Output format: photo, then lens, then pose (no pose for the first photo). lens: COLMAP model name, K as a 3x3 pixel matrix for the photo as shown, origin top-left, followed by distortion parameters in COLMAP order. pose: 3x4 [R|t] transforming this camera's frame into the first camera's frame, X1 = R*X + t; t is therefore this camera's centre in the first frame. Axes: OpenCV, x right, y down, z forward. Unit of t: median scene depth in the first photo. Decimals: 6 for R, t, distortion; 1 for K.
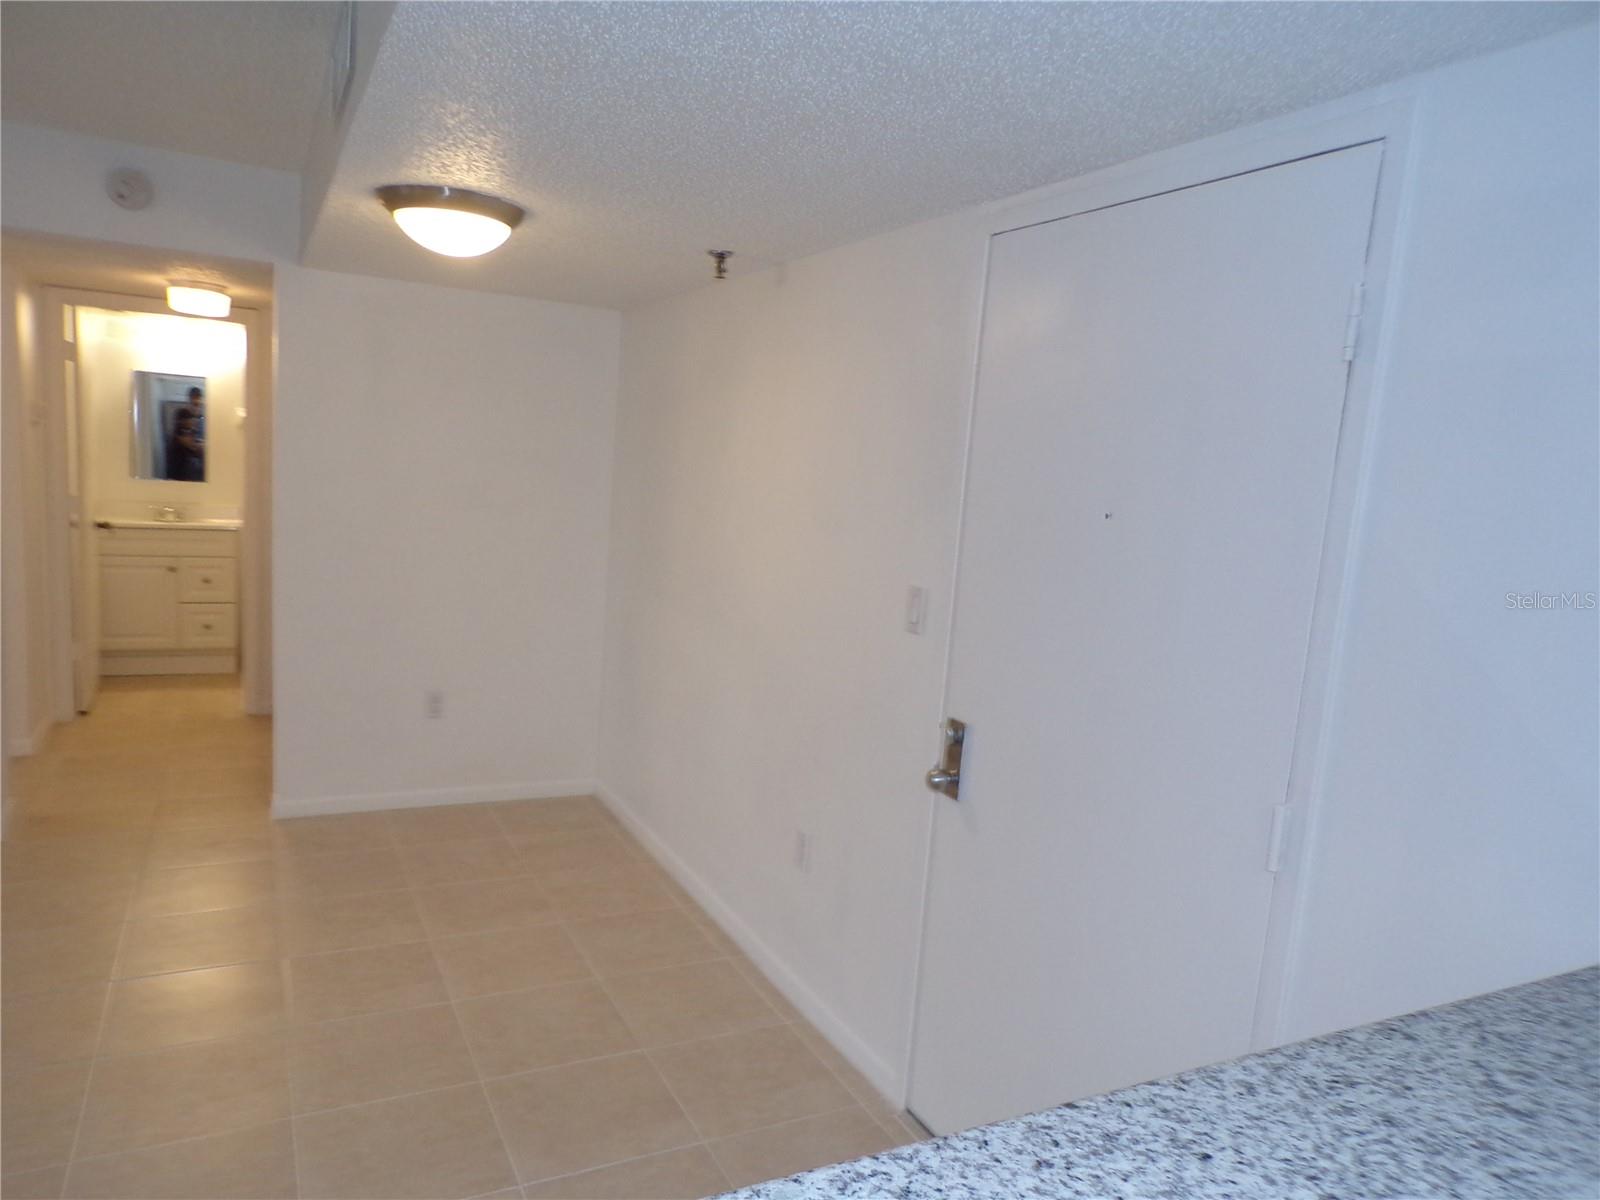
lens RADIAL K [[1072.0, 0, 803.4], [0, 1072.0, 621.0], [0, 0, 1]] dist [0.001670, 0.001743]
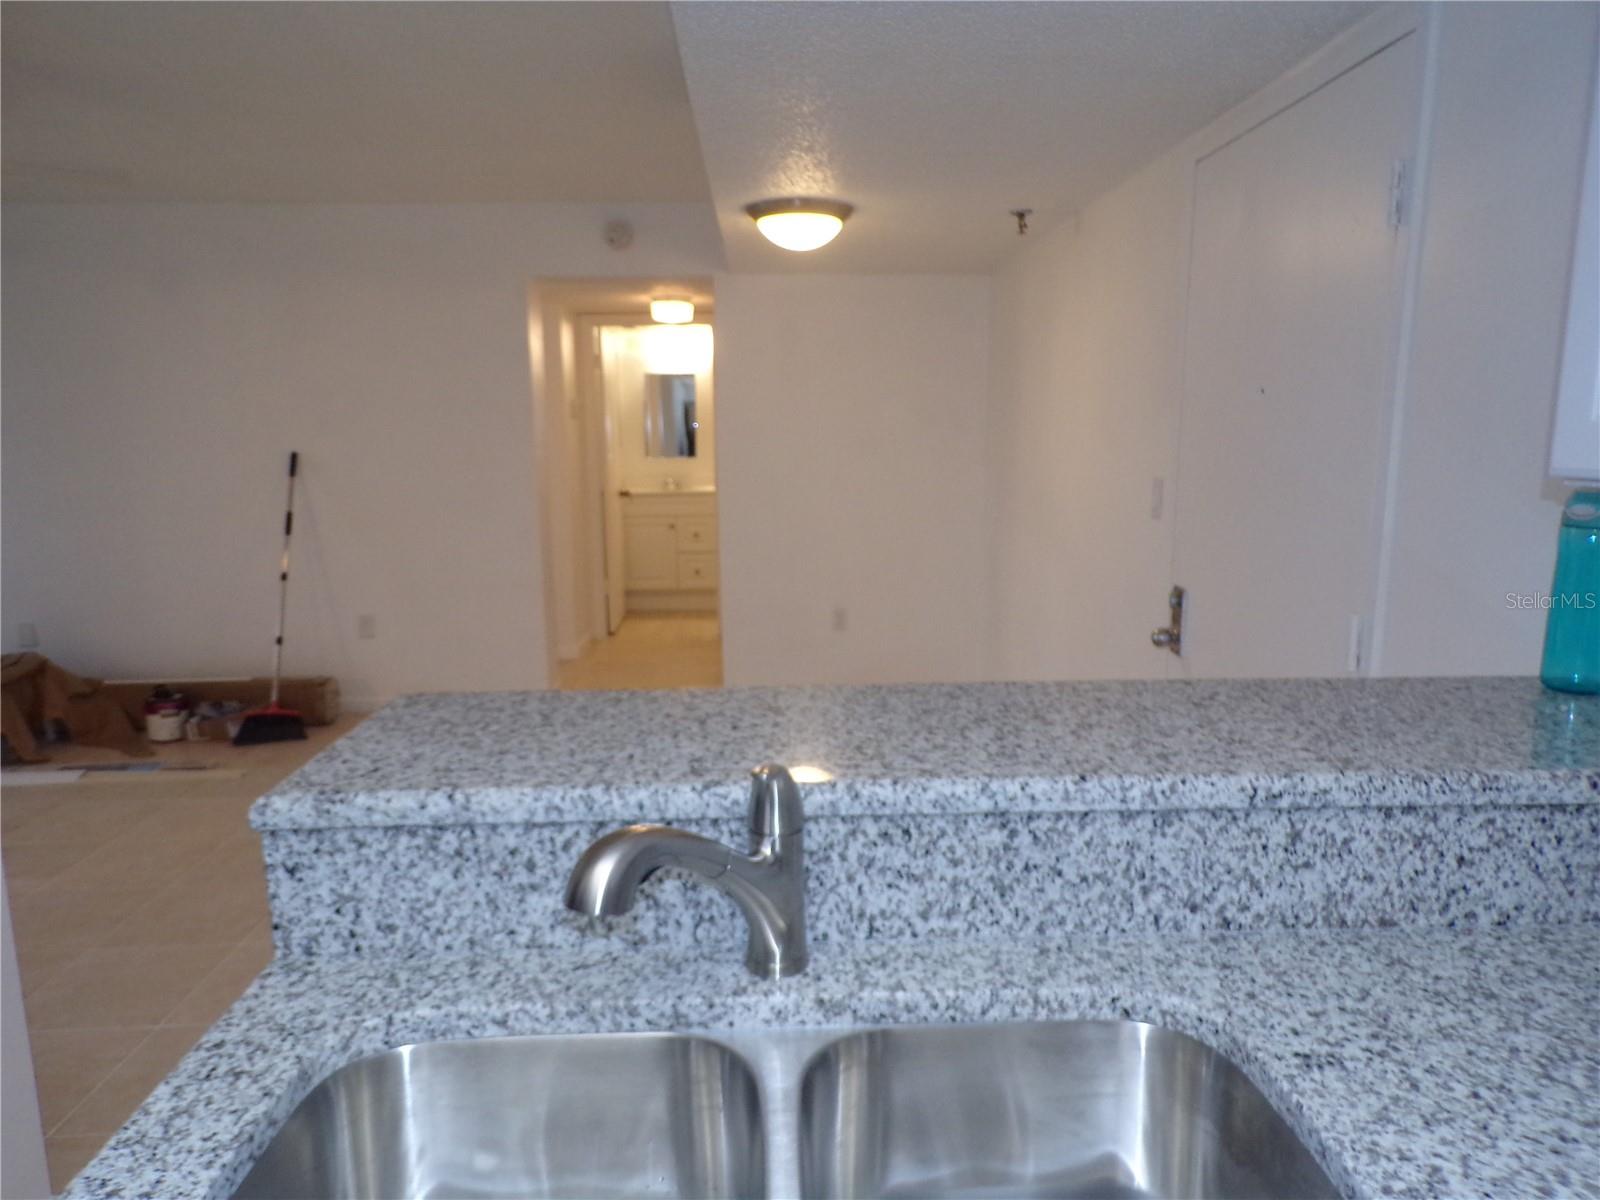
lens RADIAL K [[1072.0, 0, 803.4], [0, 1072.0, 621.0], [0, 0, 1]] dist [0.001670, 0.001743]
pose [[0.901341, 0.001073, -0.433108, 0.148542], [0.009181, 0.999725, 0.021583, 0.053446], [0.433012, -0.023430, 0.901084, -0.119052]]
